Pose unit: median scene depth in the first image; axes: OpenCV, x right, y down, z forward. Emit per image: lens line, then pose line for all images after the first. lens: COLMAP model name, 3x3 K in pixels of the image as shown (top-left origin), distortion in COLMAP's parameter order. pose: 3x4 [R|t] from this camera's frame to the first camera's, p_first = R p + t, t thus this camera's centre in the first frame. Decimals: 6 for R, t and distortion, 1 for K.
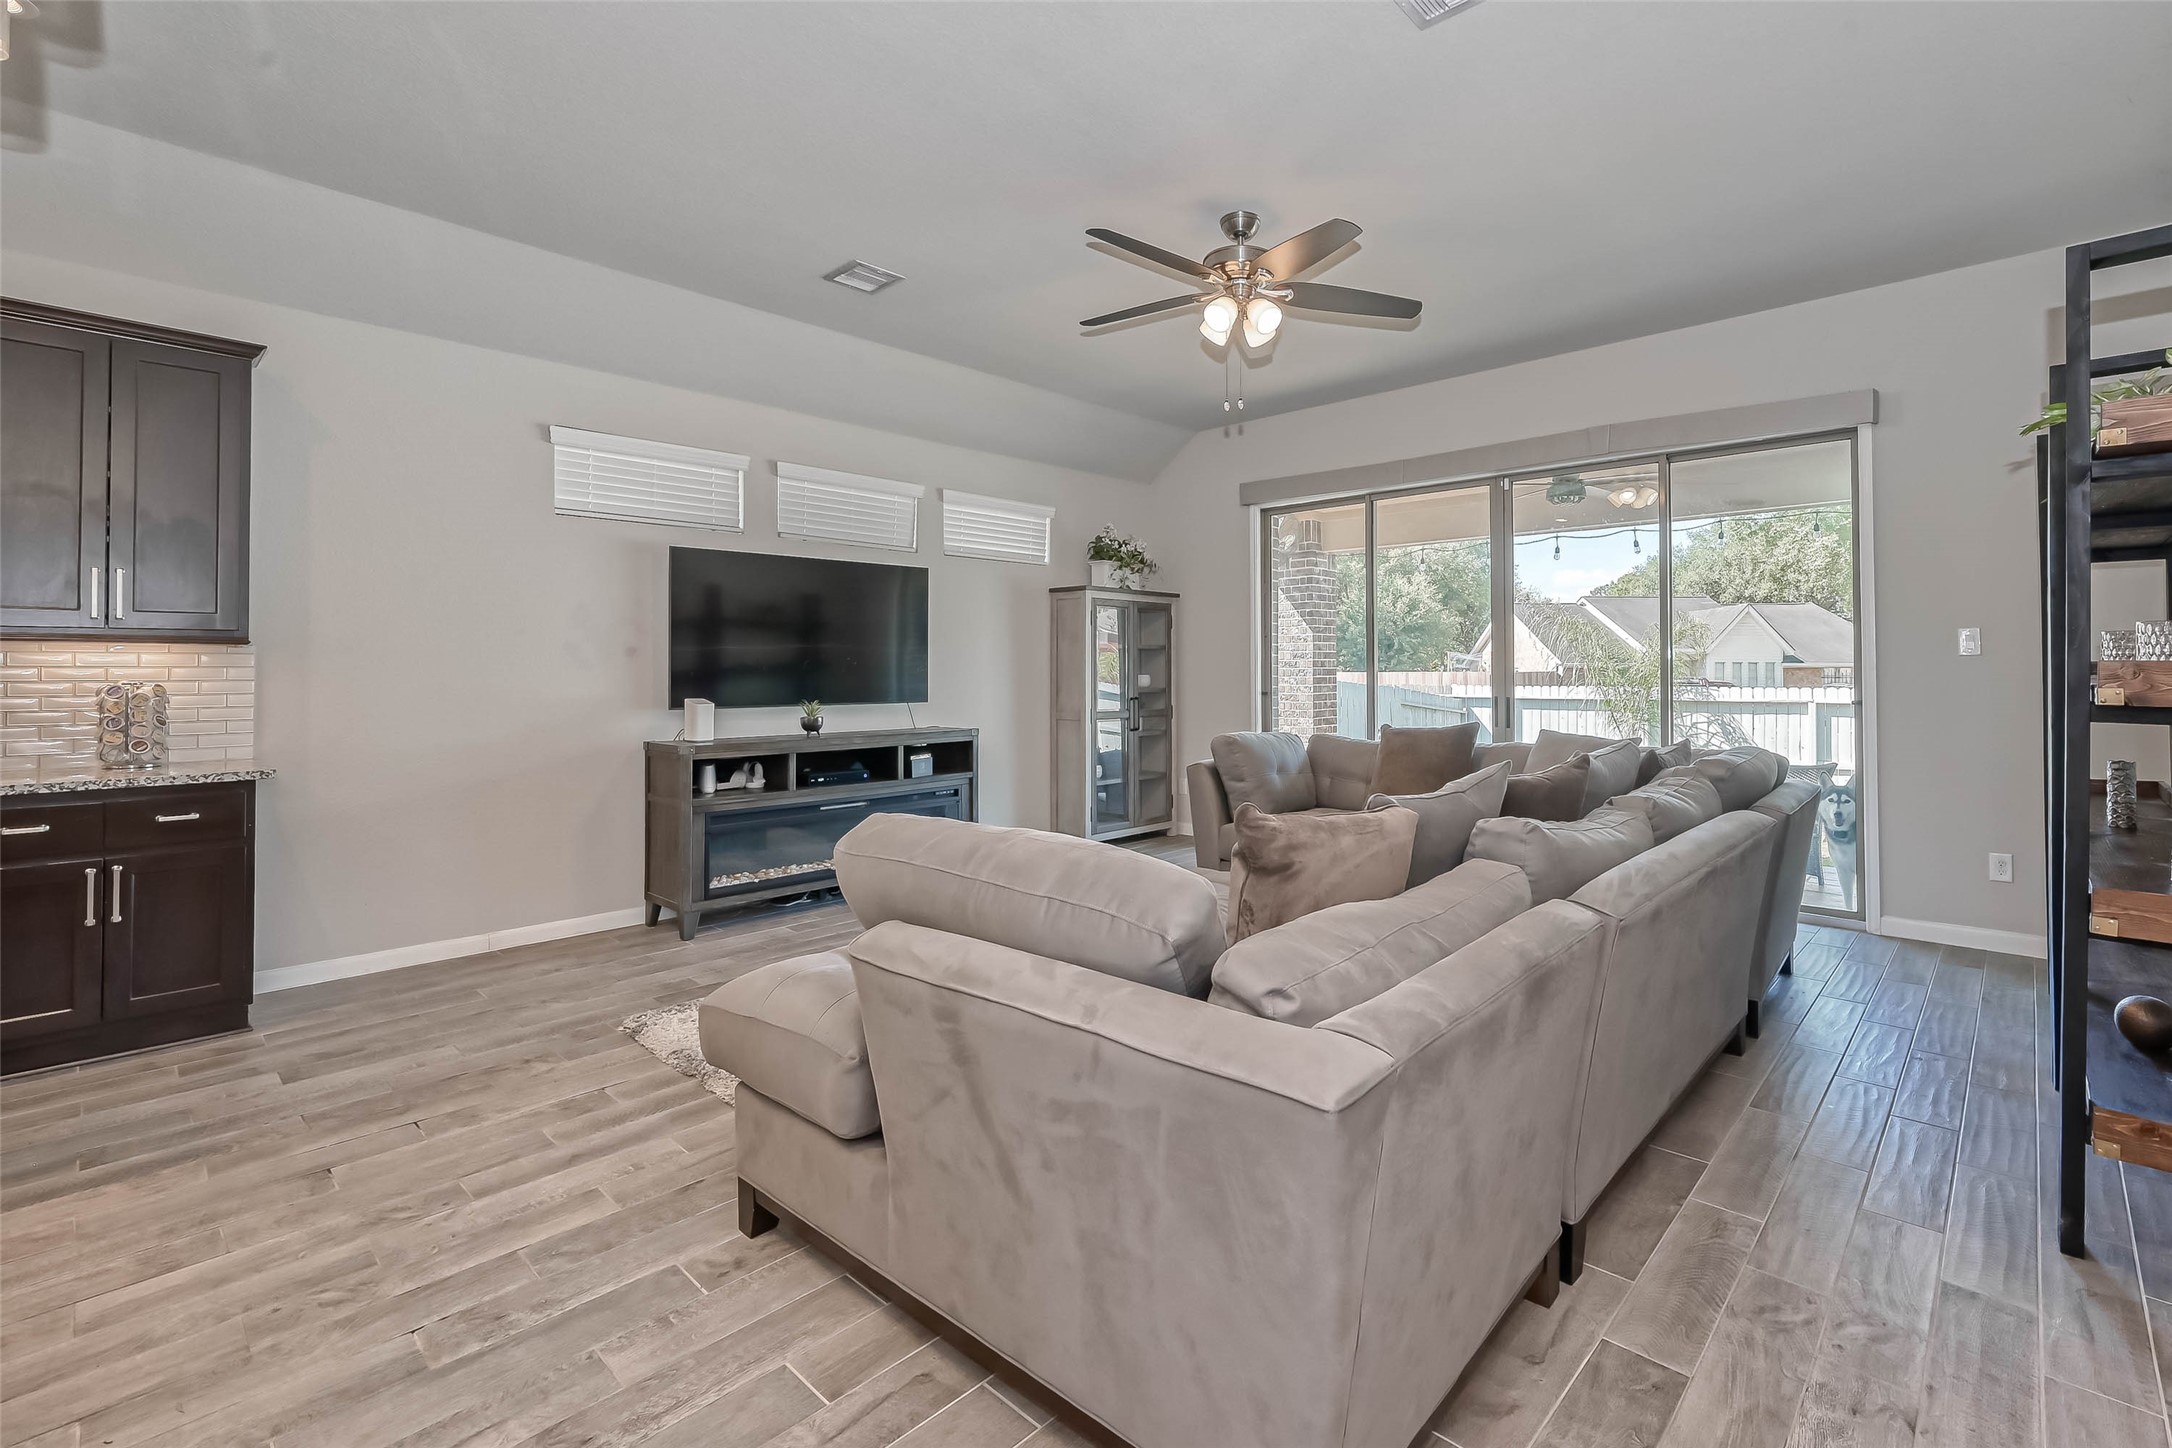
lens RADIAL K [[947.6, 0, 1210.6], [0, 947.6, 664.1], [0, 0, 1]] dist [0.002458, 0.000164]
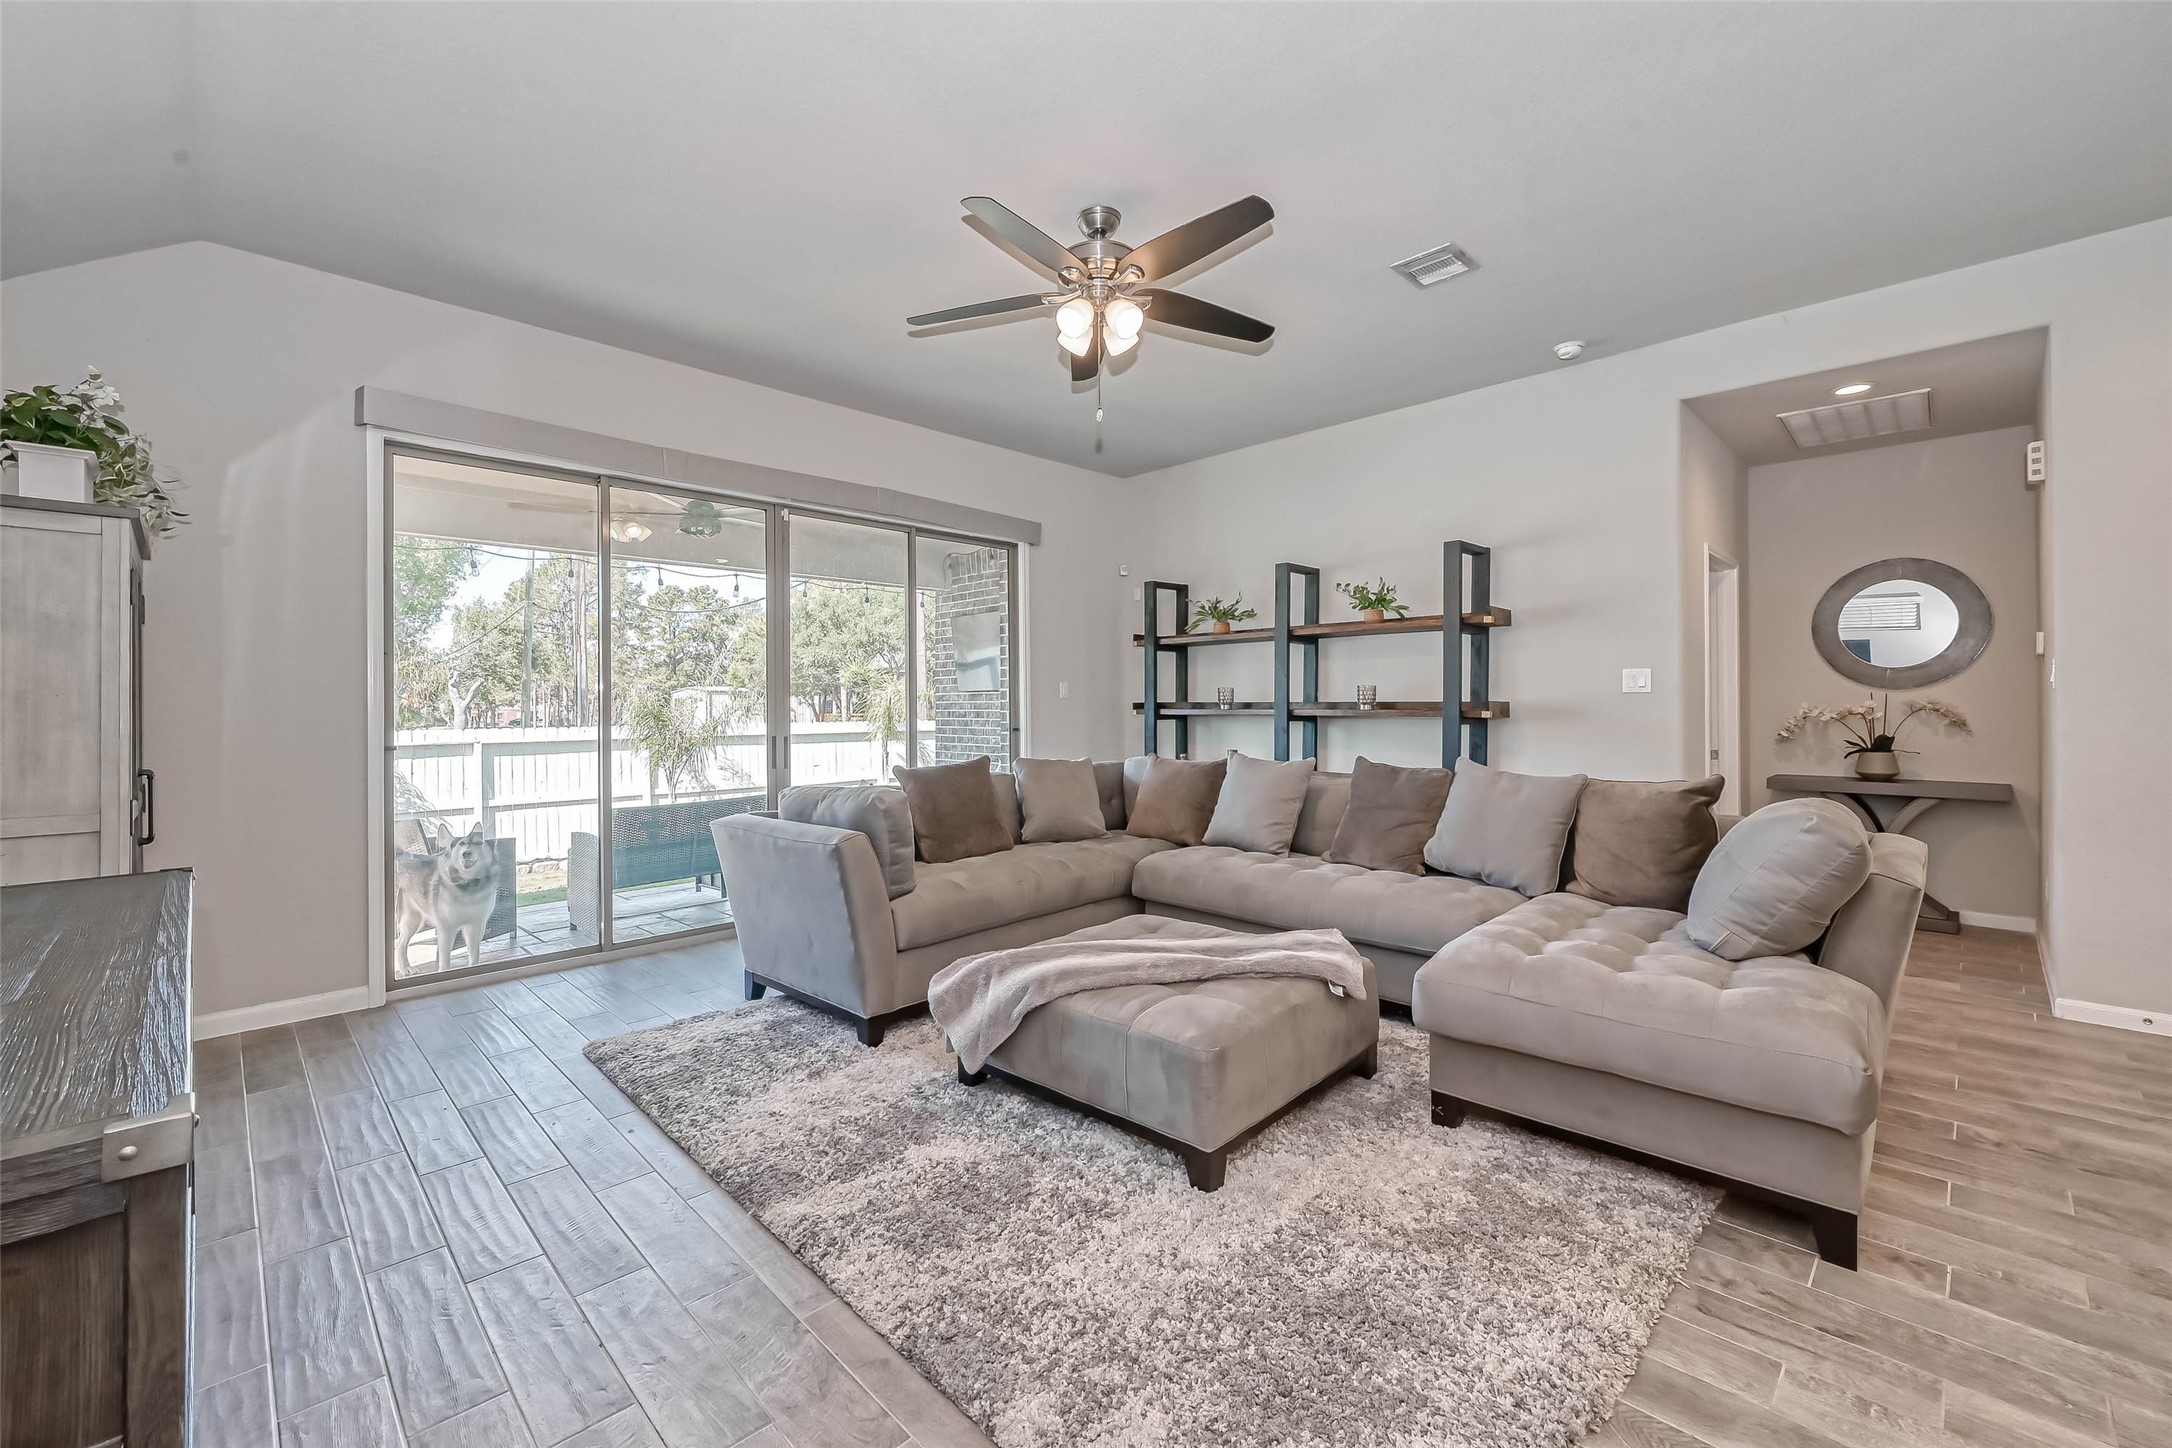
lens RADIAL K [[866.9, 0, 1033.6], [0, 866.9, 696.4], [0, 0, 1]] dist [0.000762, -0.000657]
pose [[0.115960, 0.016469, 0.993117, -0.890501], [-0.002767, 0.999864, -0.016258, 0.013993], [-0.993250, -0.000862, 0.115990, 1.027045]]
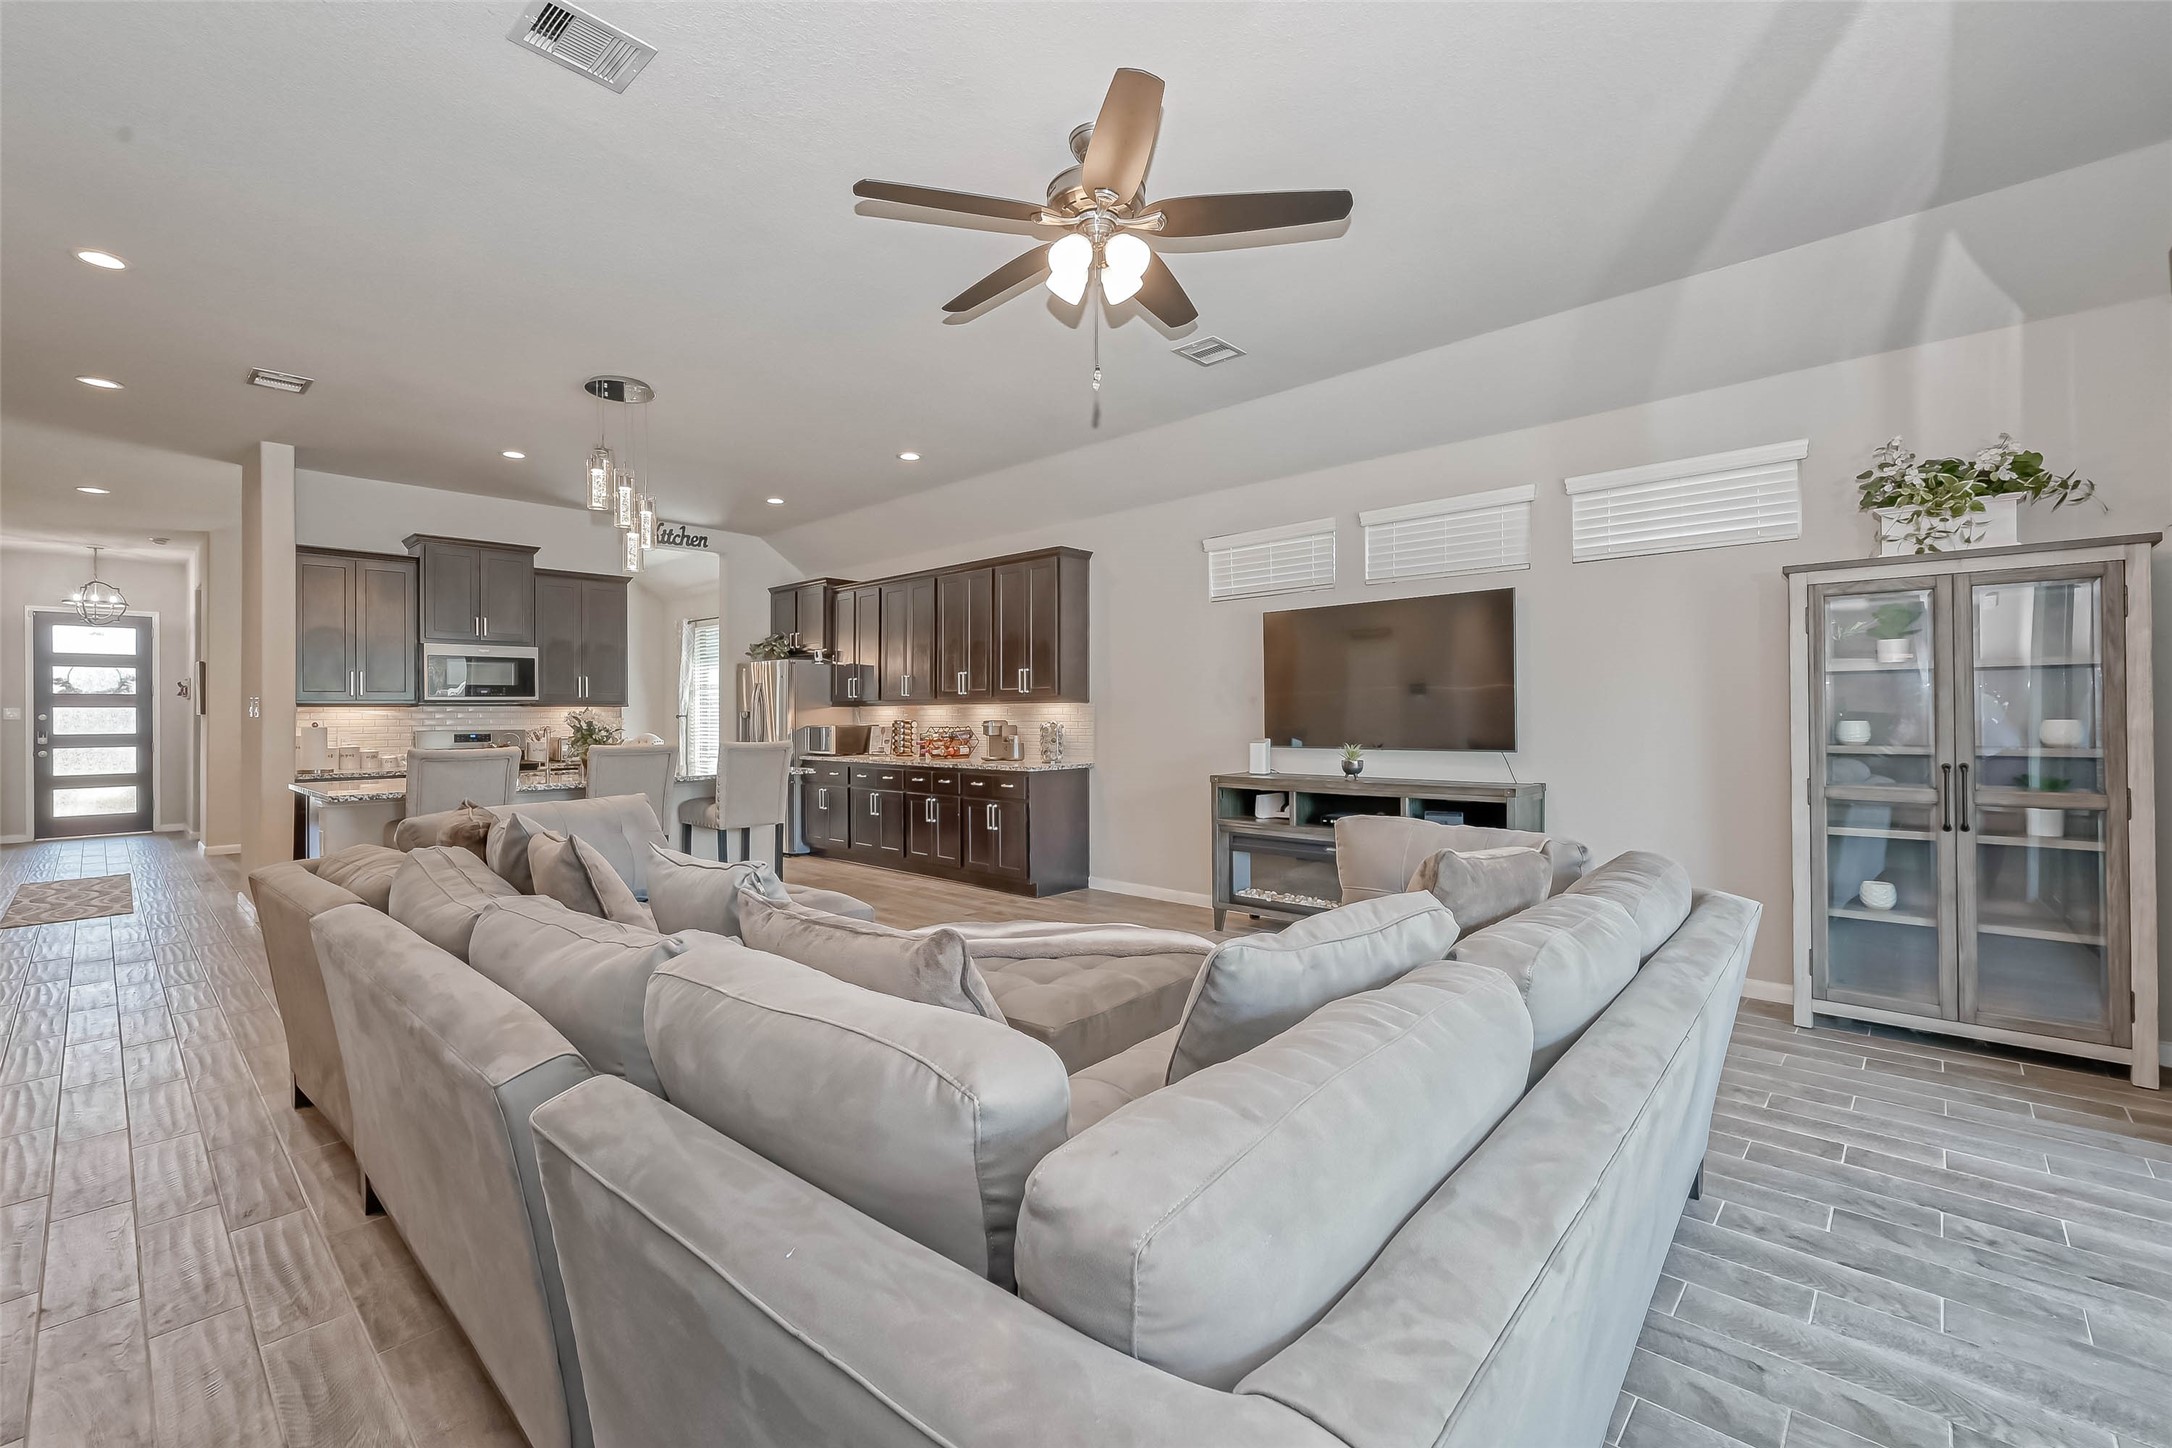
lens RADIAL K [[947.6, 0, 1045.7], [0, 947.6, 706.9], [0, 0, 1]] dist [0.002458, 0.000164]
pose [[-0.060490, -0.009040, -0.998128, 0.889976], [0.013995, 0.999853, -0.009904, 0.006009], [0.998071, -0.014567, -0.060354, 1.062143]]
